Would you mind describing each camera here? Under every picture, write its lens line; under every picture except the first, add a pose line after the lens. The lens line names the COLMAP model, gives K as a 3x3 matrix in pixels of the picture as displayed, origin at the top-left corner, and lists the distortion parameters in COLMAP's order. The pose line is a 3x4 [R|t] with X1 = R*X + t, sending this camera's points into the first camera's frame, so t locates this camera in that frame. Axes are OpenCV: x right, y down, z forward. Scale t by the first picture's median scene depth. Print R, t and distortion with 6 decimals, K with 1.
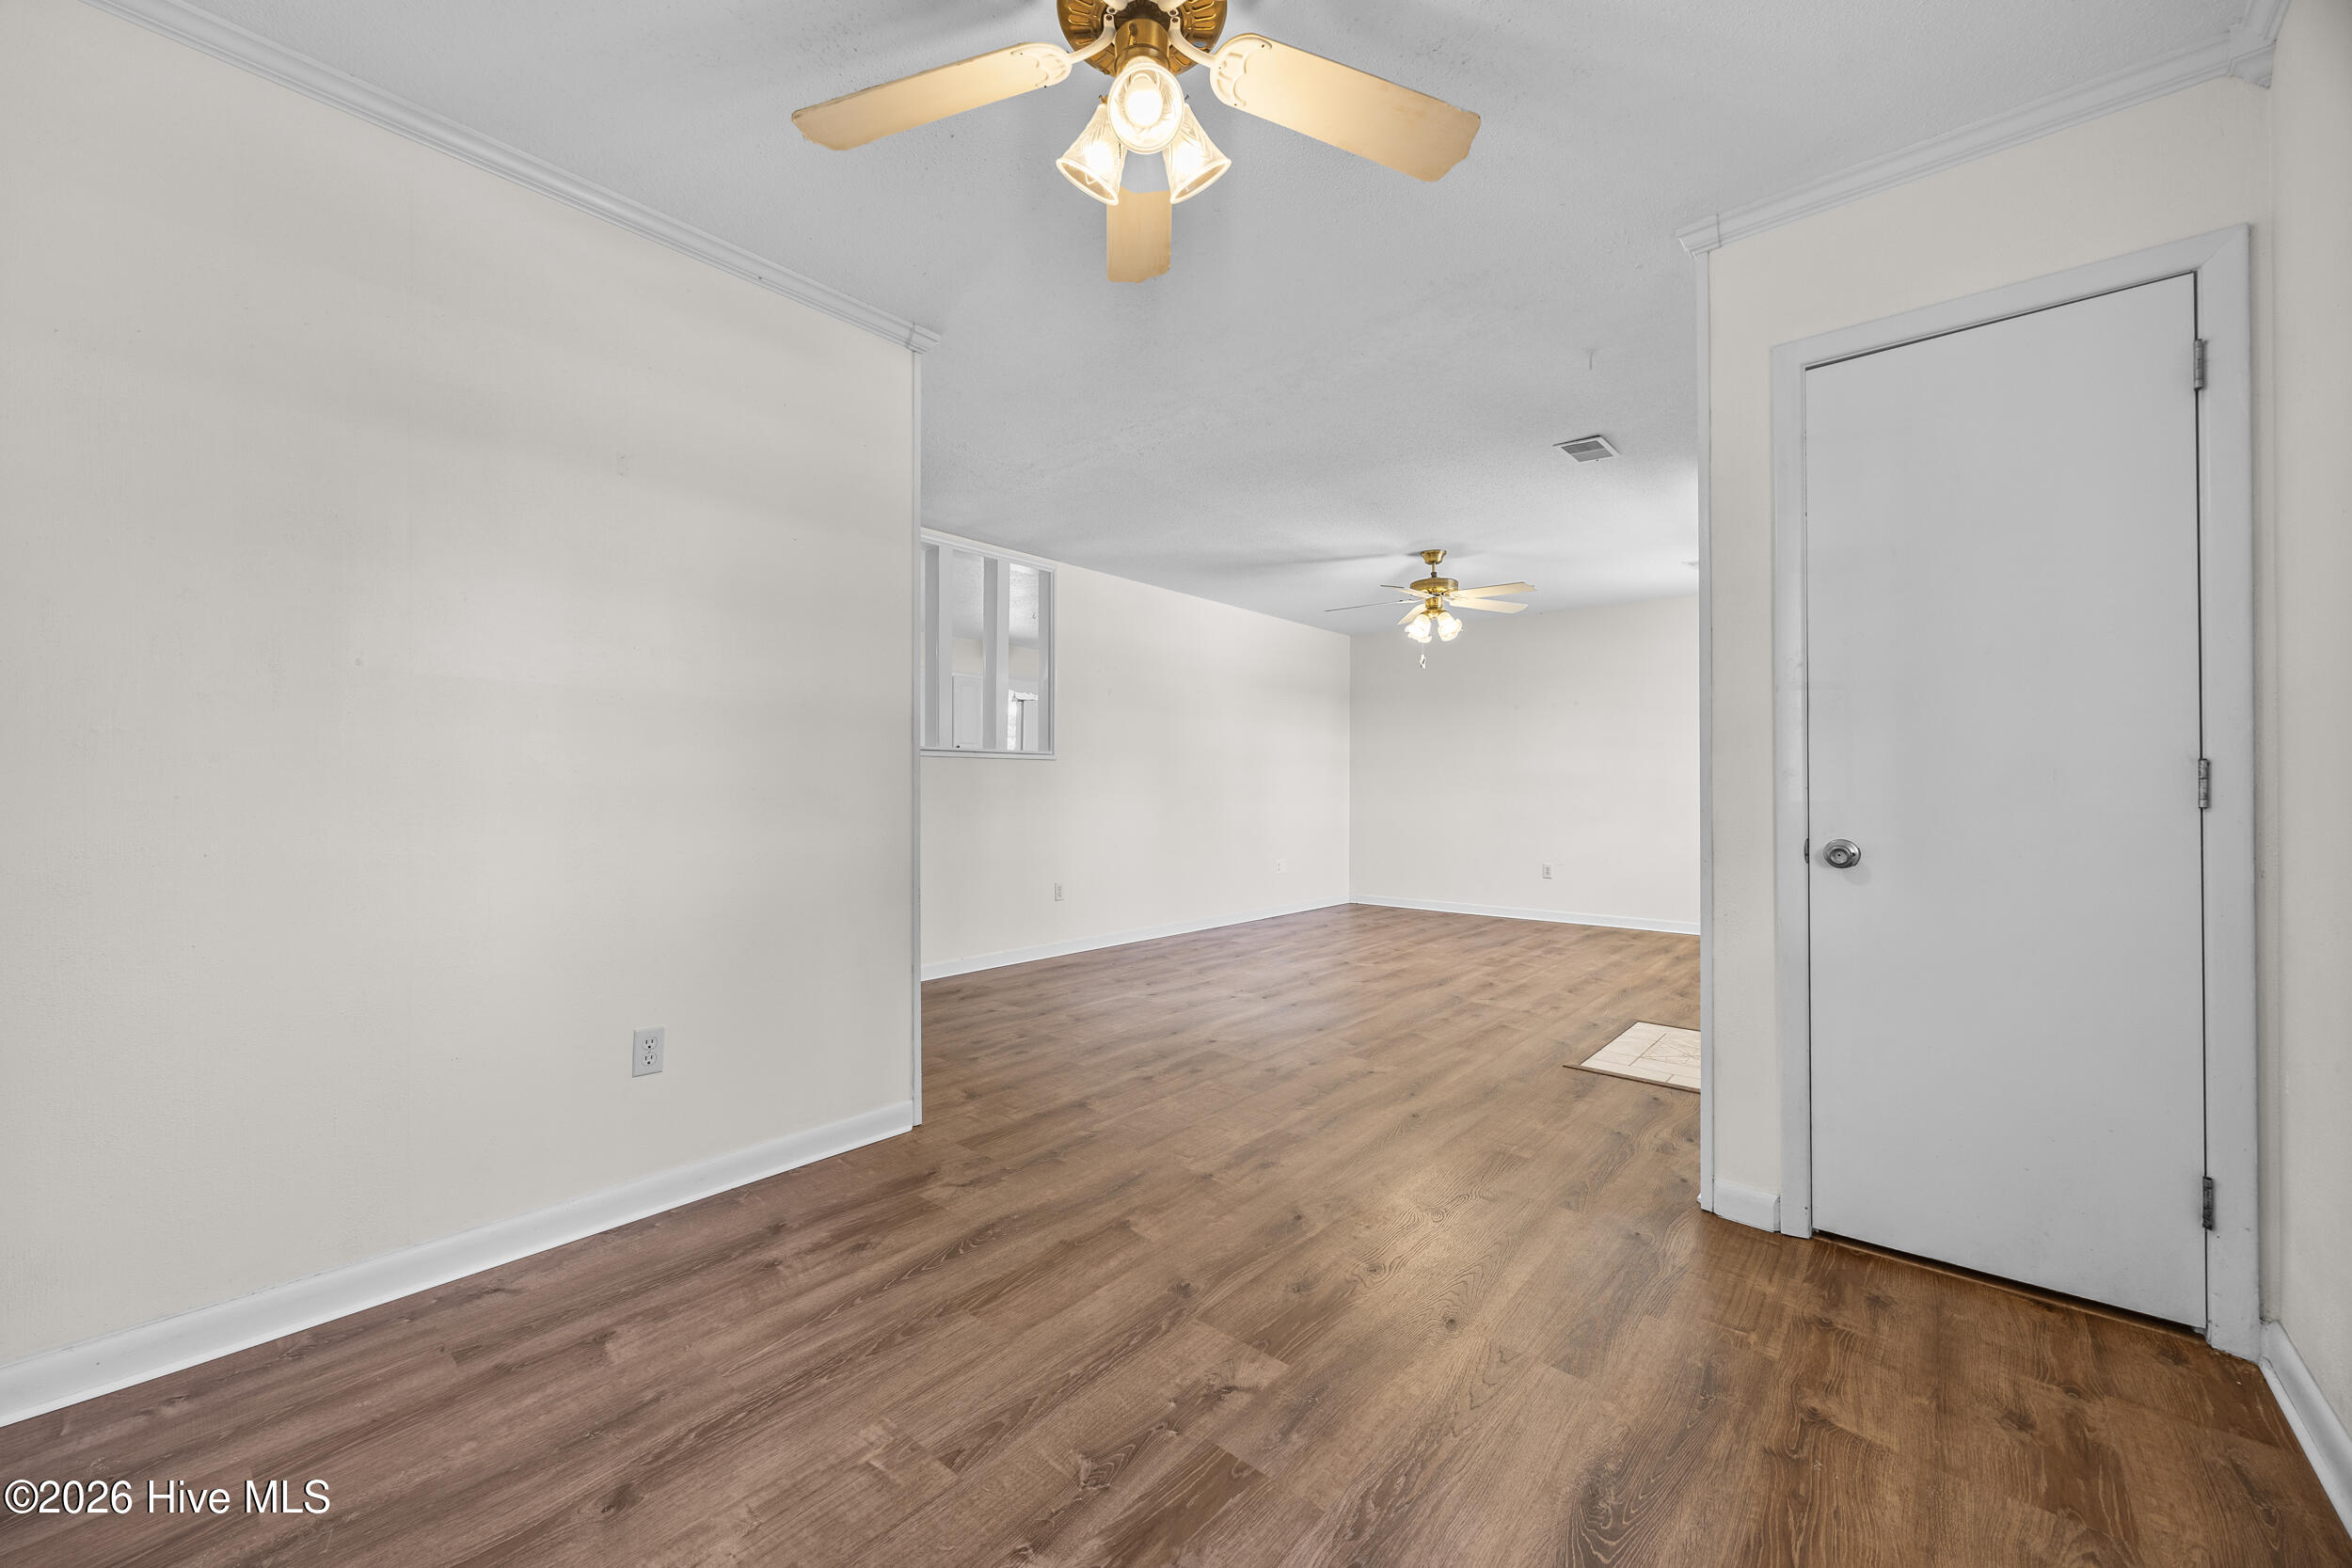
lens RADIAL K [[899.8, 0, 1171.3], [0, 899.8, 781.6], [0, 0, 1]] dist [-0.001924, -0.000238]
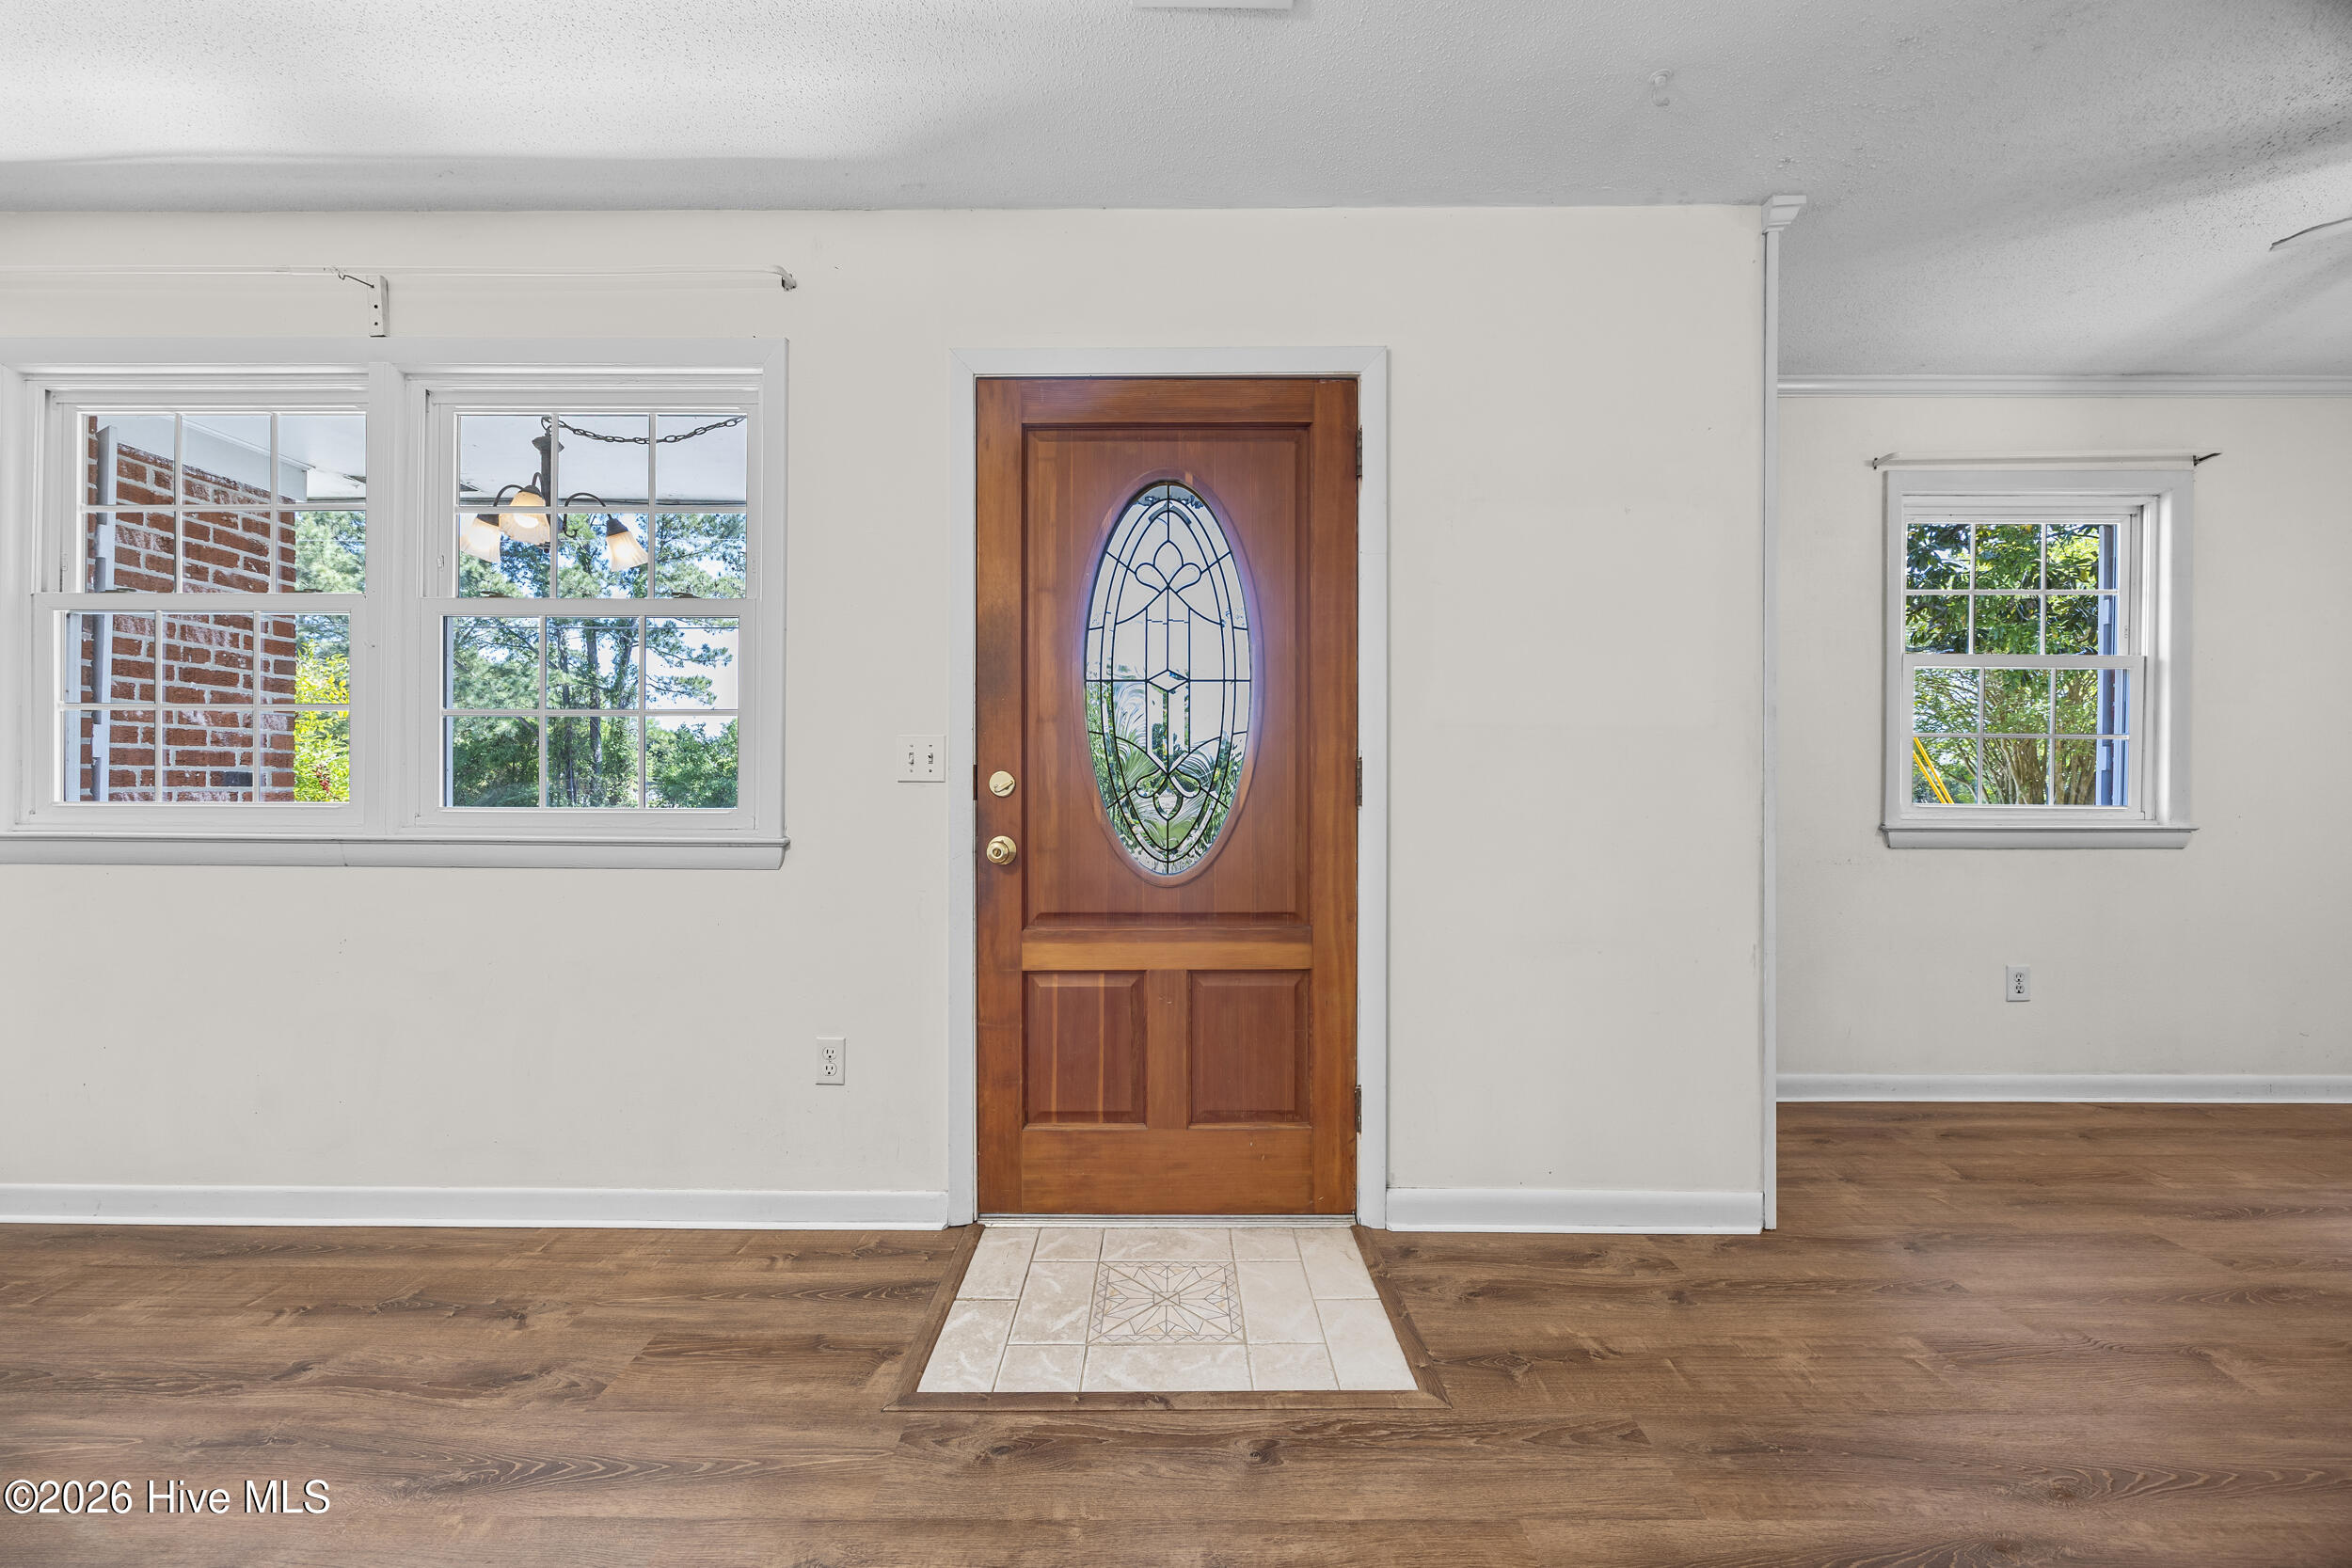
lens RADIAL K [[899.8, 0, 1172.5], [0, 899.8, 778.8], [0, 0, 1]] dist [-0.001924, -0.000238]
pose [[-0.646775, -0.001379, 0.762680, 0.383063], [-0.010414, 0.999921, -0.007023, 0.007283], [-0.762610, -0.012485, -0.646738, 2.974648]]
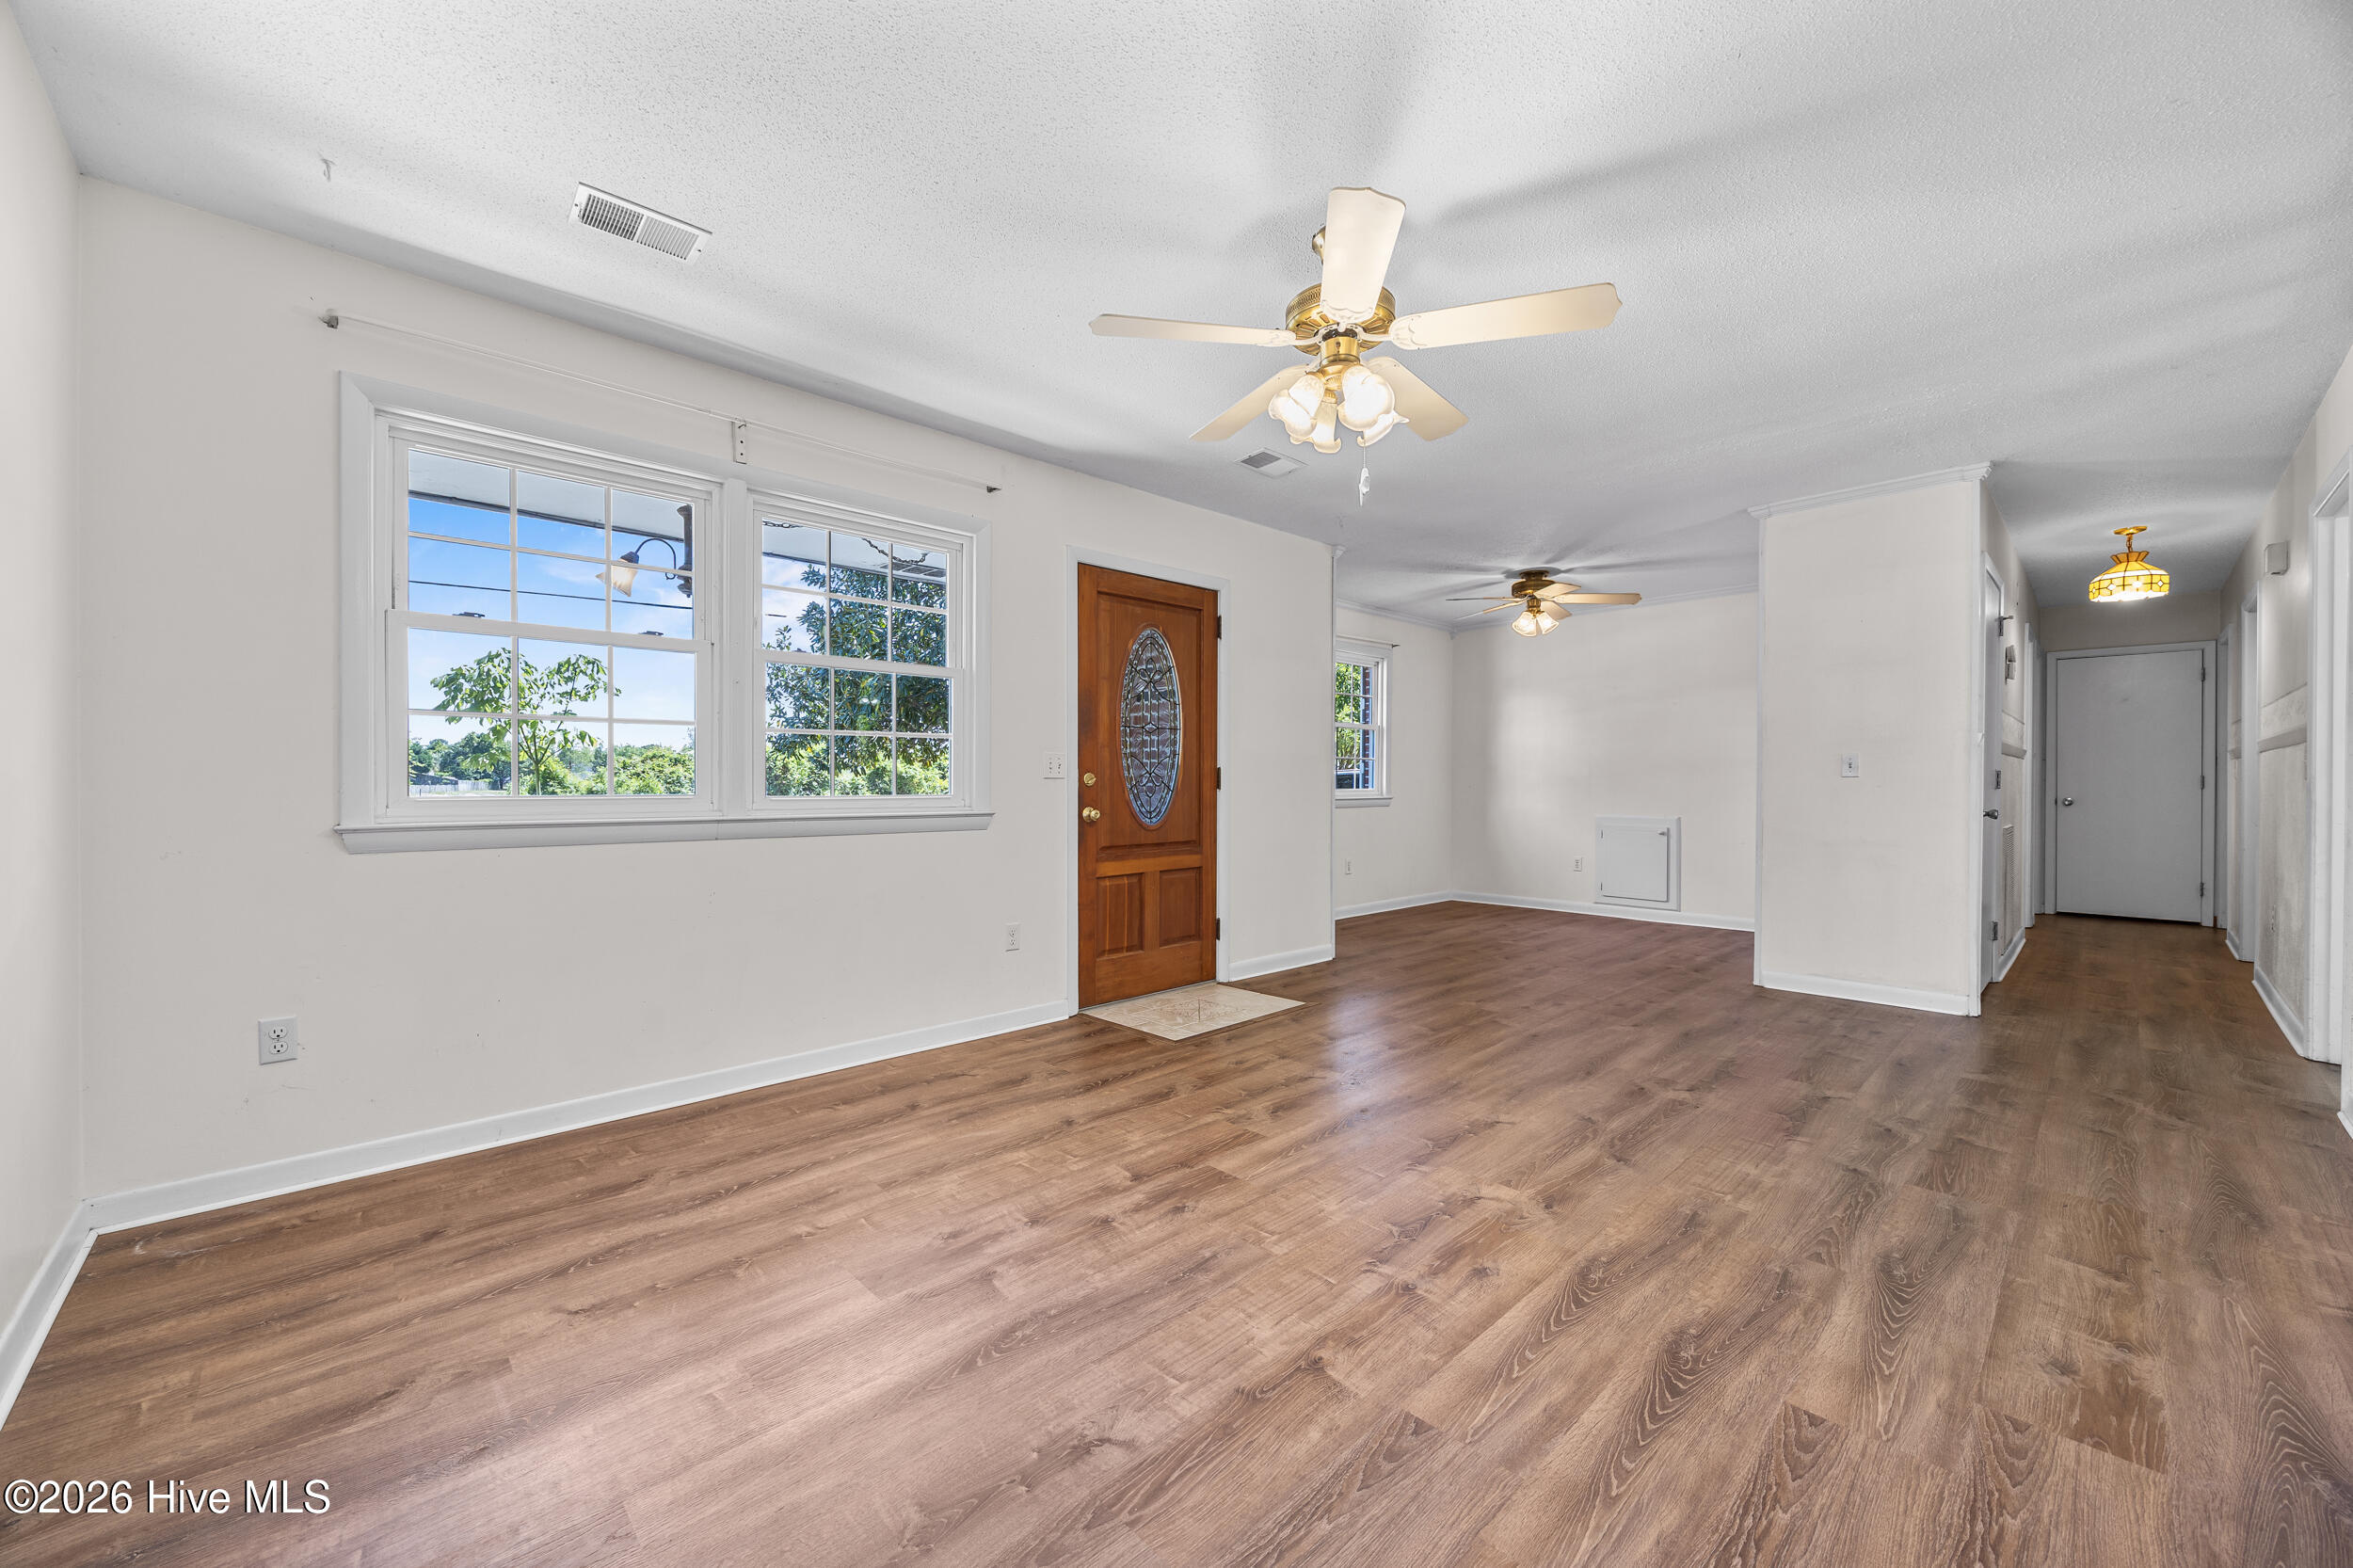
lens RADIAL K [[900.3, 0, 1157.8], [0, 900.3, 784.8], [0, 0, 1]] dist [-0.001924, -0.000238]
pose [[-0.993394, -0.002869, 0.114722, 1.099969], [-0.003307, 0.999988, -0.003634, 0.031532], [-0.114710, -0.003989, -0.993391, 4.839294]]
